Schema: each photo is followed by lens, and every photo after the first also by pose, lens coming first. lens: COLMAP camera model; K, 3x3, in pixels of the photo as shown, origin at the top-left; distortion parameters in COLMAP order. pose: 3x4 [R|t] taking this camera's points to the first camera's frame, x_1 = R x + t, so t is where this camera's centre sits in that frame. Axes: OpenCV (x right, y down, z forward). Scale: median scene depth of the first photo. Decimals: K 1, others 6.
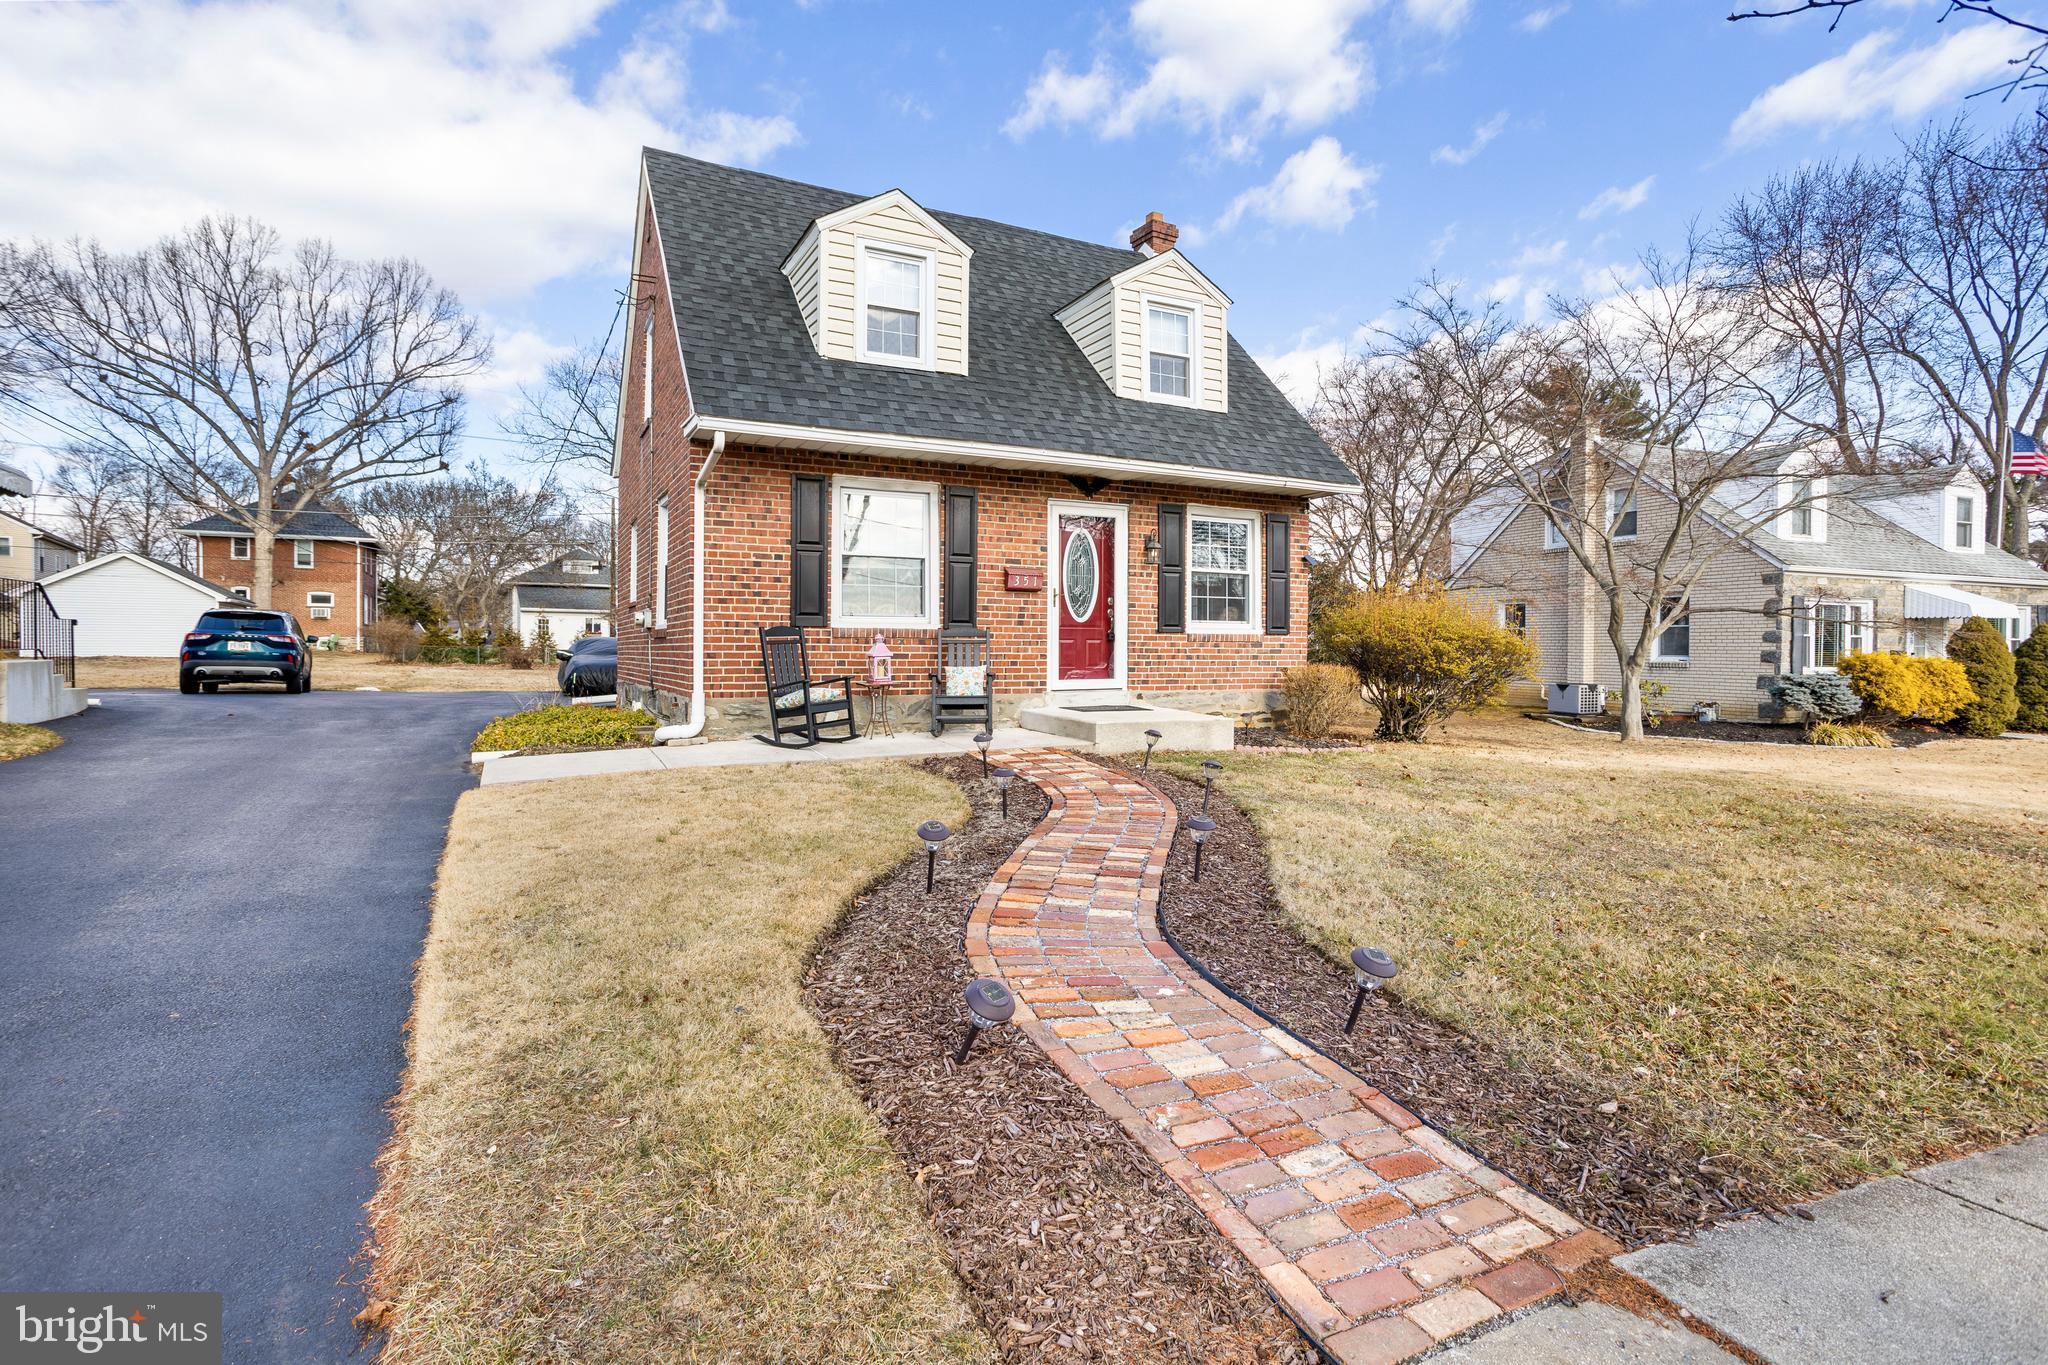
lens RADIAL K [[992.3, 0, 1022.9], [0, 992.3, 637.4], [0, 0, 1]] dist [-0.039554, 0.031343]
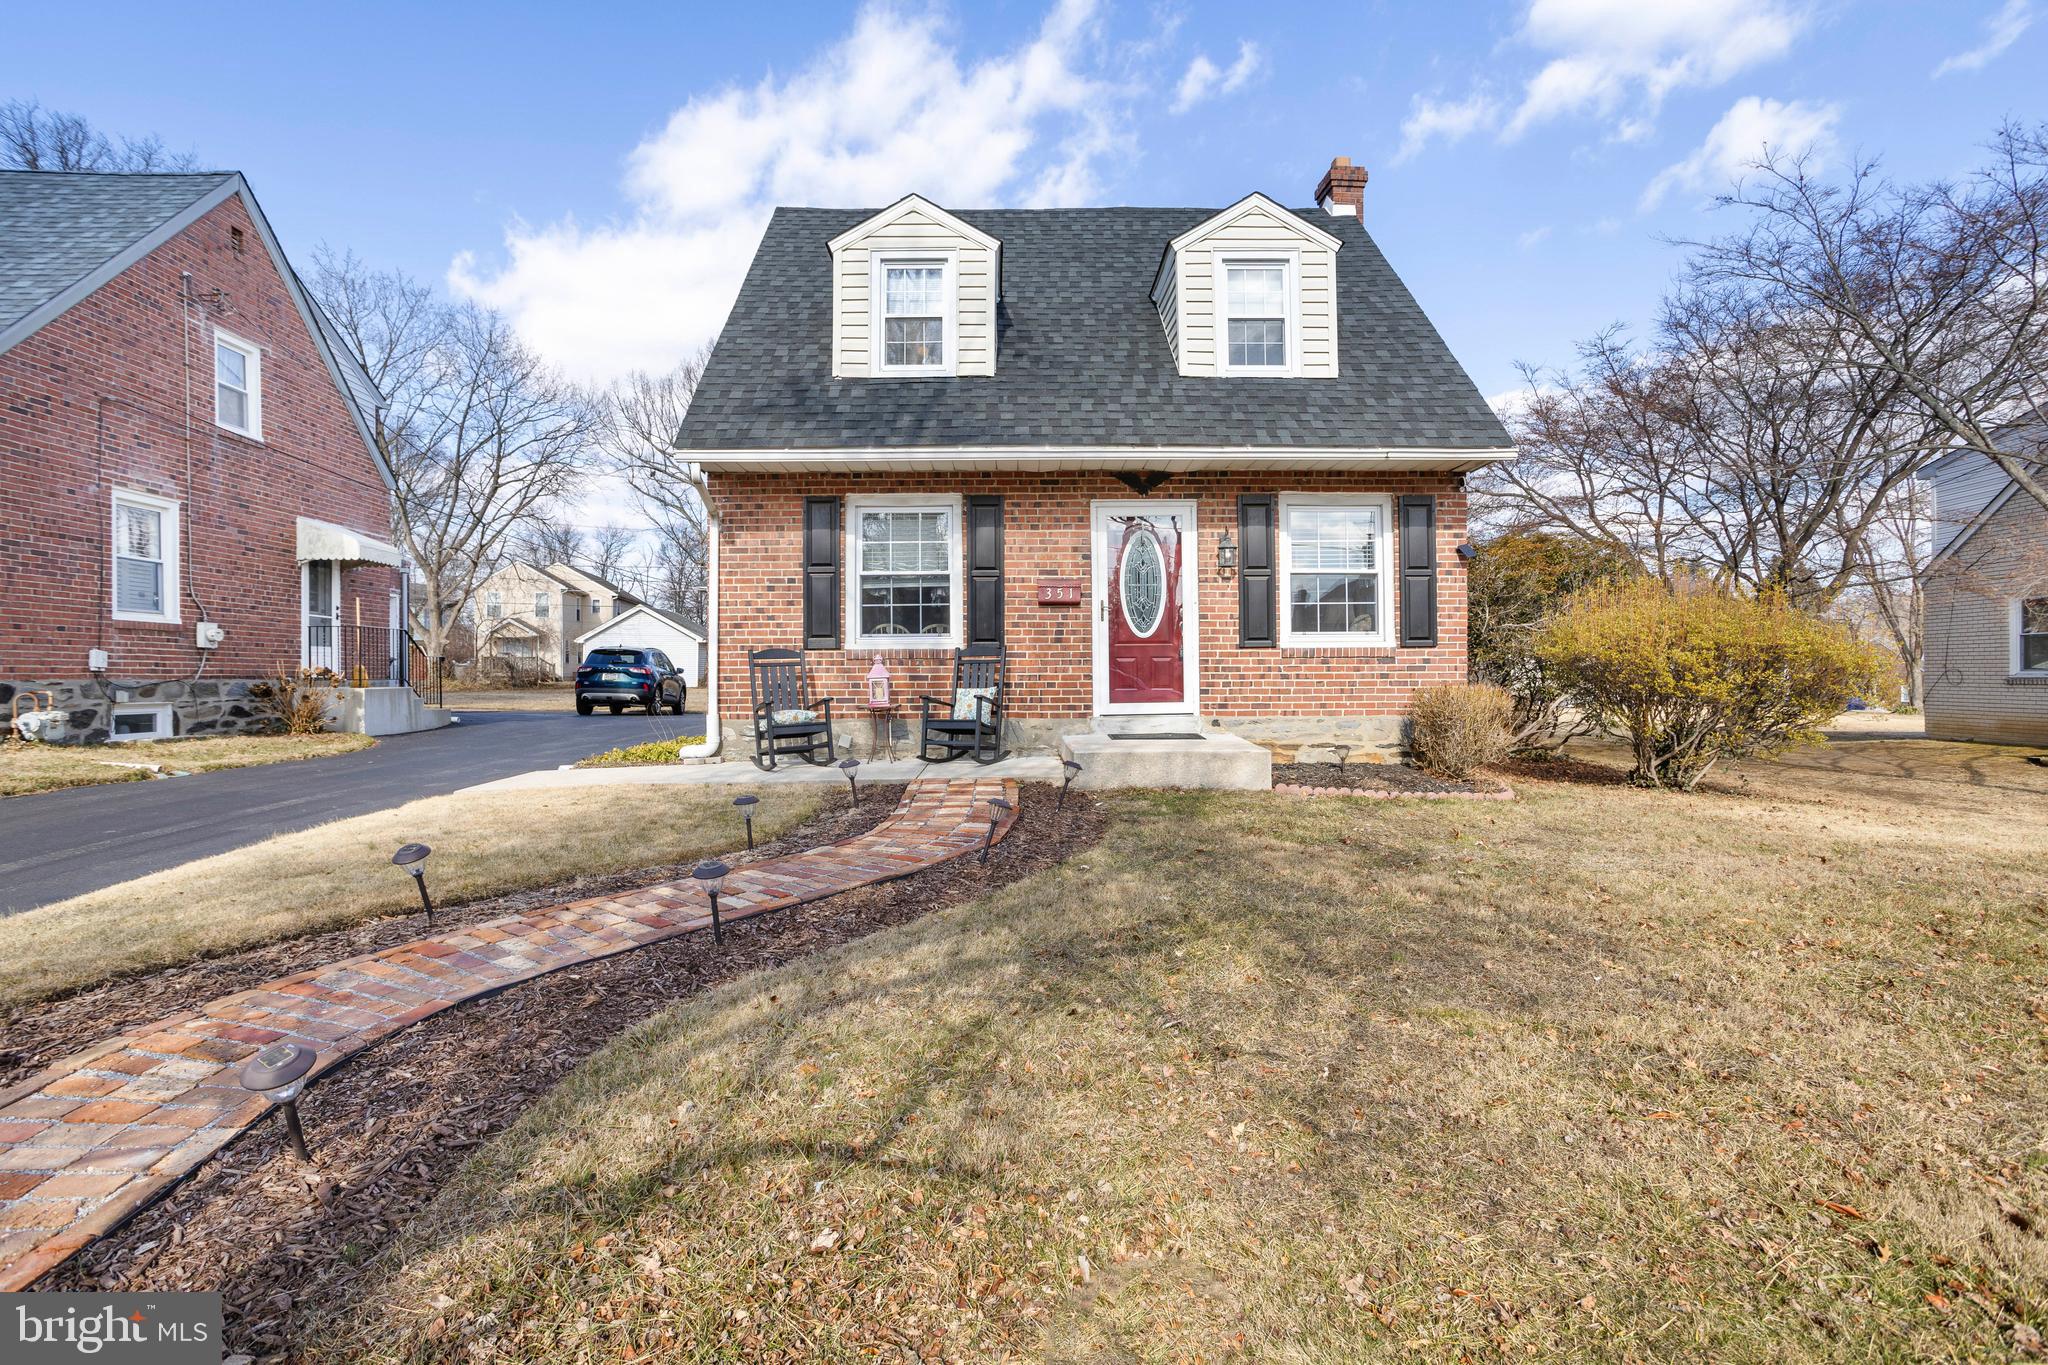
lens RADIAL K [[1001.9, 0, 1018.9], [0, 1001.9, 653.2], [0, 0, 1]] dist [-0.049209, 0.032915]
pose [[0.899804, -0.020115, -0.435831, 0.365898], [0.015127, 0.999774, -0.014912, 0.010375], [0.436033, 0.006826, 0.899905, 0.165769]]
